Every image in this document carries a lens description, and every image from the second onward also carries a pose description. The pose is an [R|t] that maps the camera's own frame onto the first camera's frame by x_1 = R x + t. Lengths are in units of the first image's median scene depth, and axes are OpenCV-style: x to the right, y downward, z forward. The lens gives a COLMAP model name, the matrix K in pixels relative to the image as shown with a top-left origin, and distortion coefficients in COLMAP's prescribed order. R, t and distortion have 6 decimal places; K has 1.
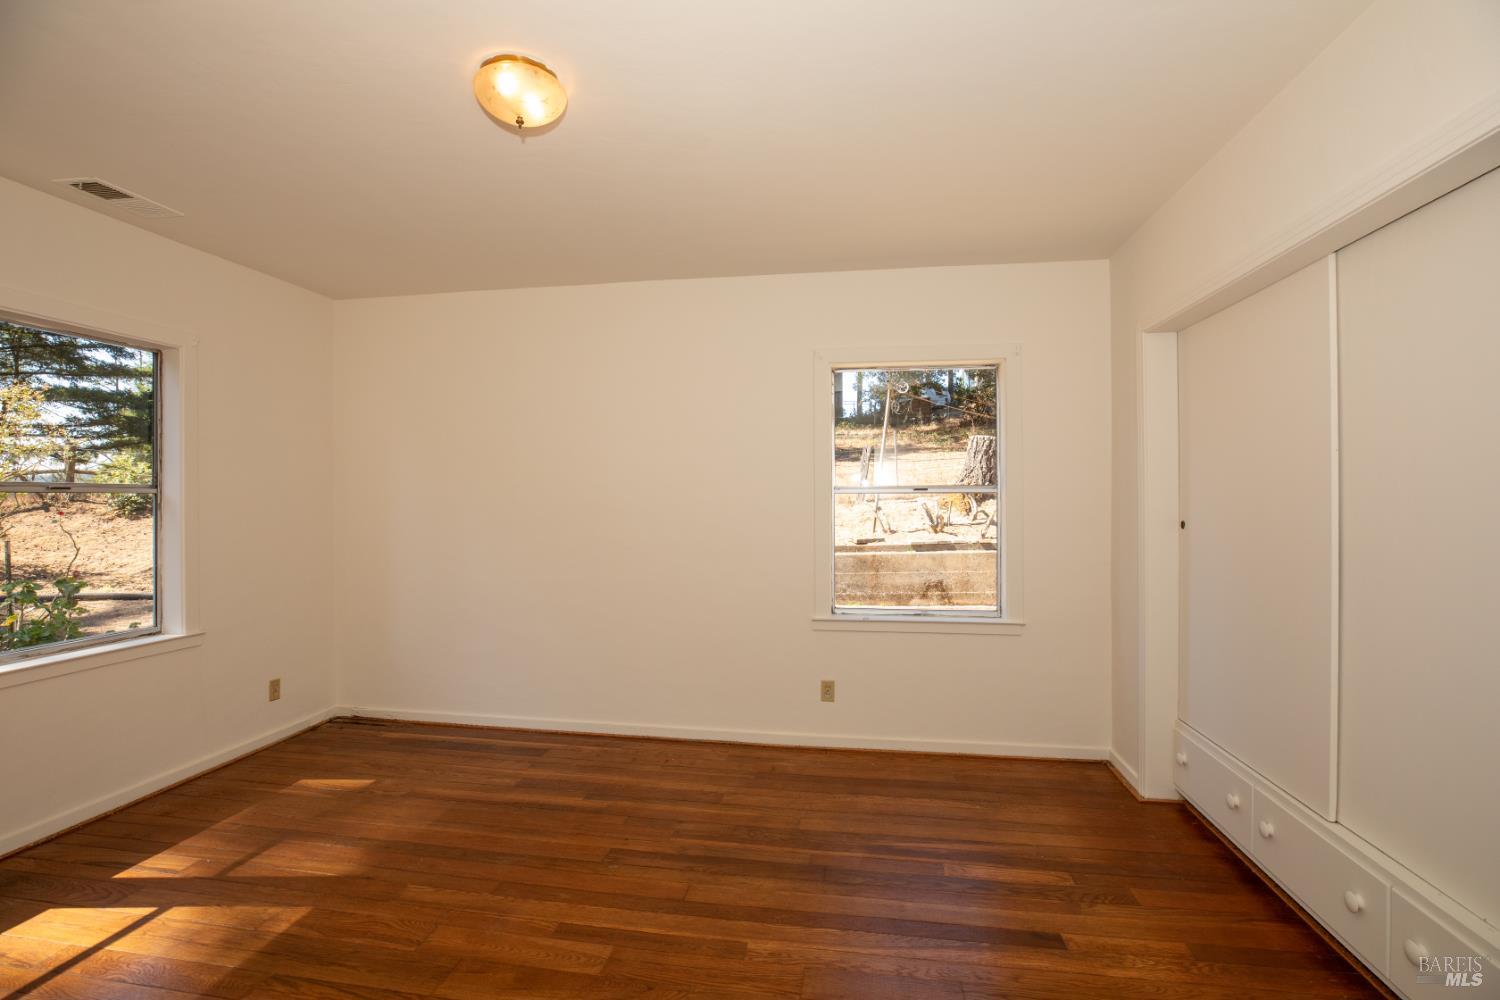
lens RADIAL K [[684.6, 0, 752.1], [0, 684.6, 498.2], [0, 0, 1]] dist [-0.046781, 0.014037]
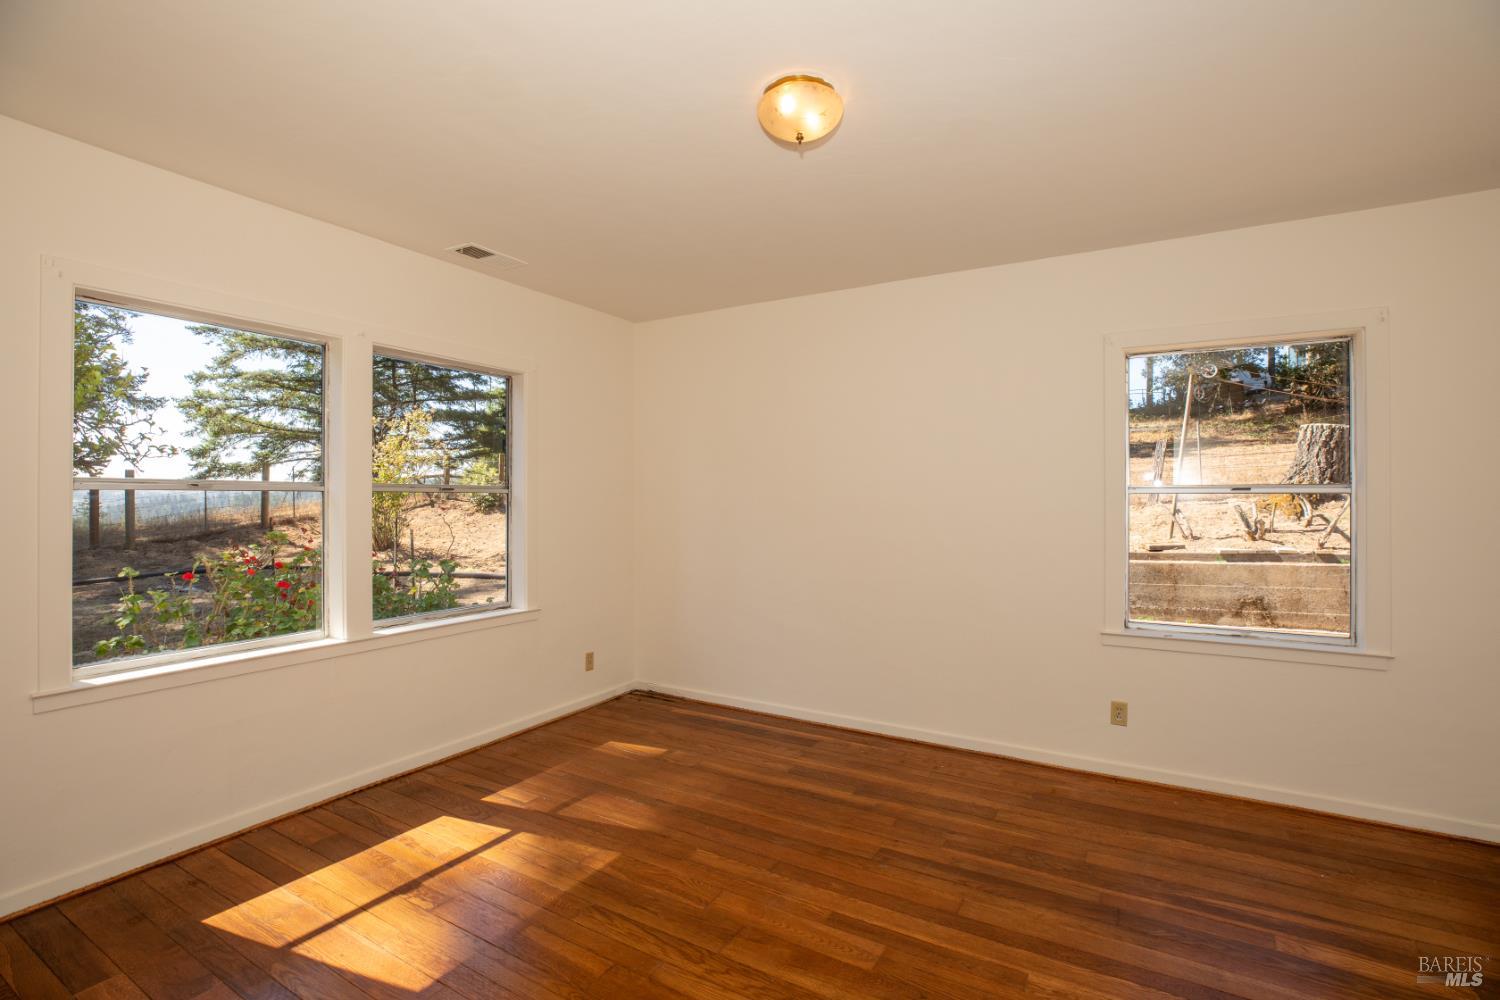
lens RADIAL K [[684.6, 0, 752.1], [0, 684.6, 498.2], [0, 0, 1]] dist [-0.046781, 0.014037]
pose [[0.930207, 0.003022, -0.367023, -0.014745], [-0.003090, 0.999995, 0.000400, 0.000097], [0.367022, 0.000762, 0.930212, -0.002609]]
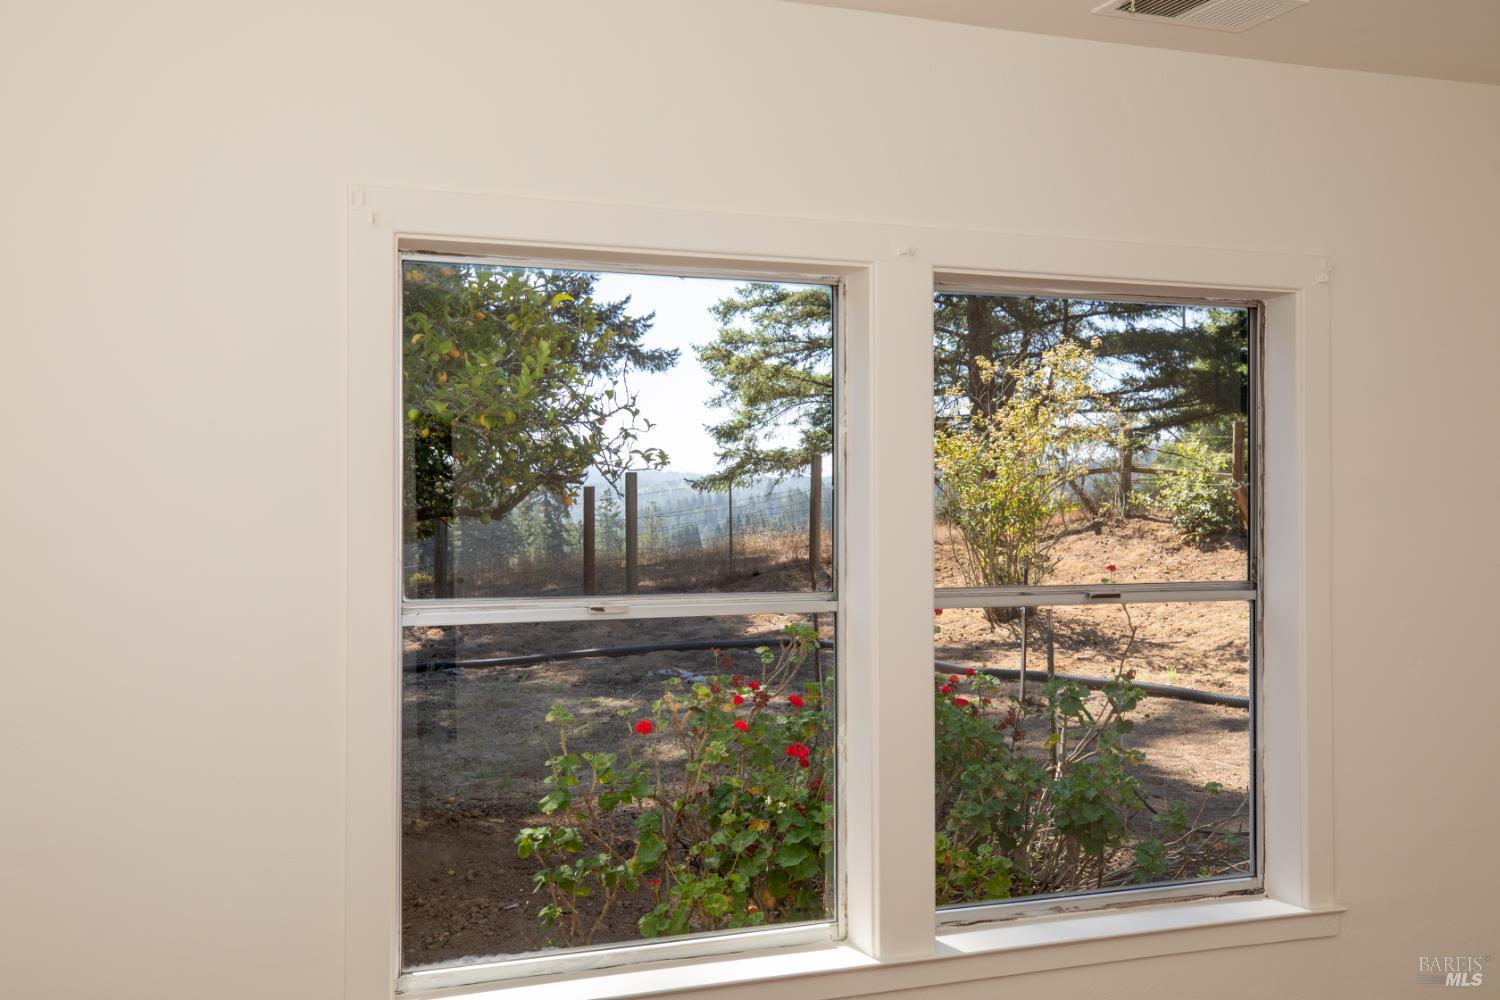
lens RADIAL K [[1408.7, 0, 750.0], [0, 1408.7, 500.0], [0, 0, 1]] dist [0.042583, 0.000127]
pose [[0.487938, 0.003595, -0.872871, -0.162188], [-0.000459, 0.999992, 0.003863, -0.076376], [0.872878, -0.001484, 0.487936, 0.163363]]
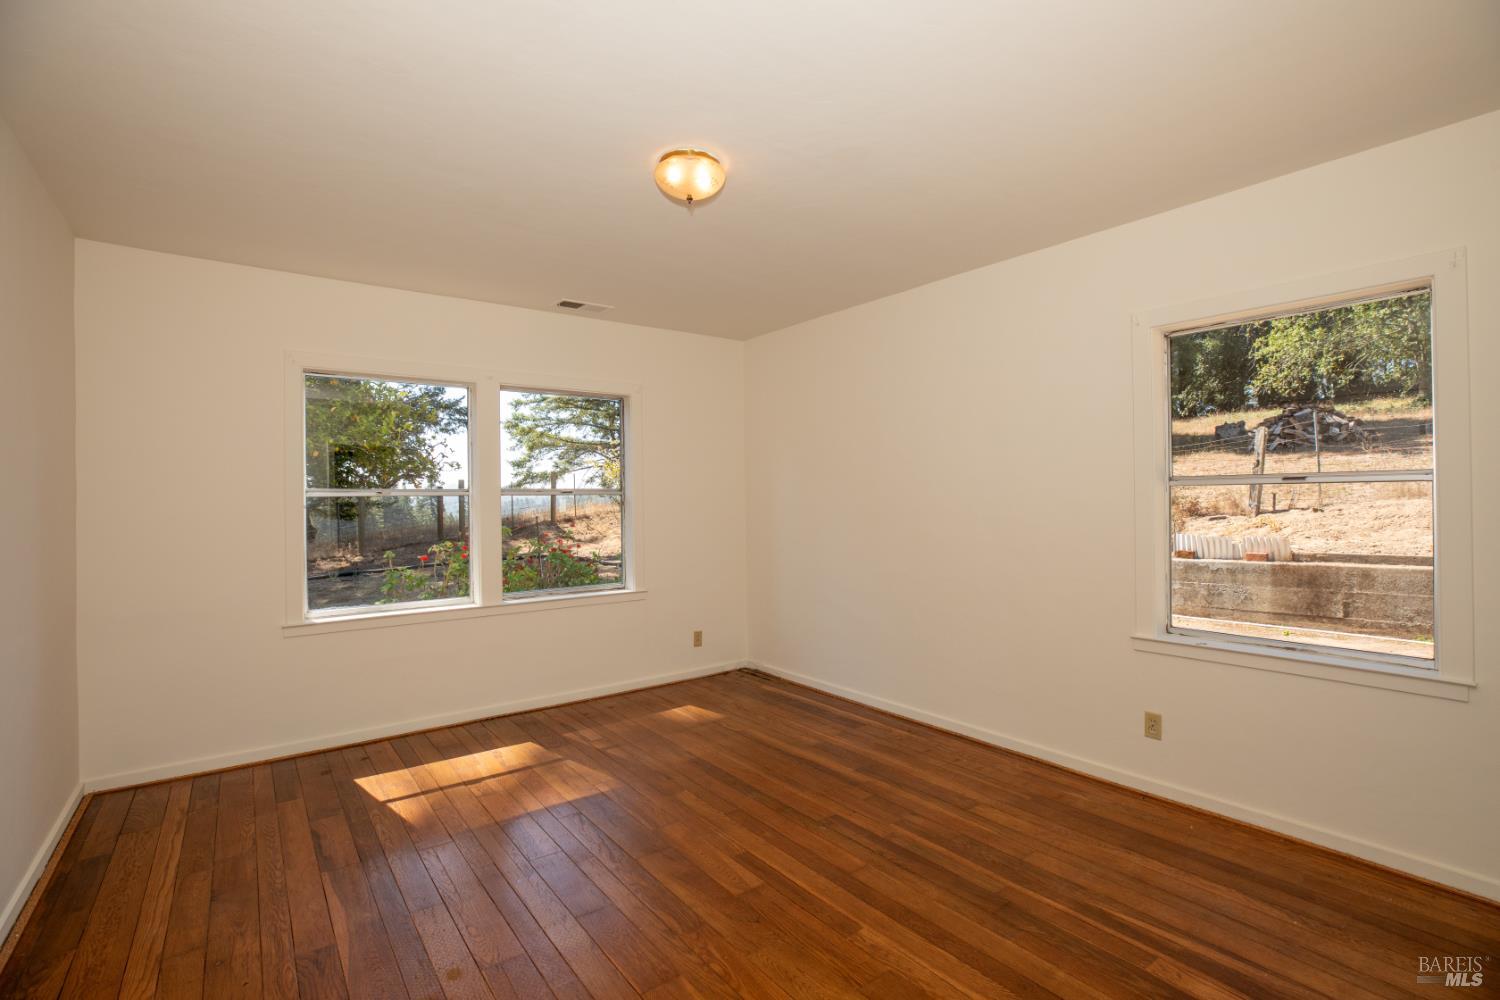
lens RADIAL K [[684.6, 0, 752.1], [0, 684.6, 498.2], [0, 0, 1]] dist [-0.046781, 0.014037]
pose [[0.722318, -0.006664, -0.691529, 0.339902], [0.011217, 0.999935, 0.002082, 0.000594], [0.691470, -0.009261, 0.722346, 0.085408]]
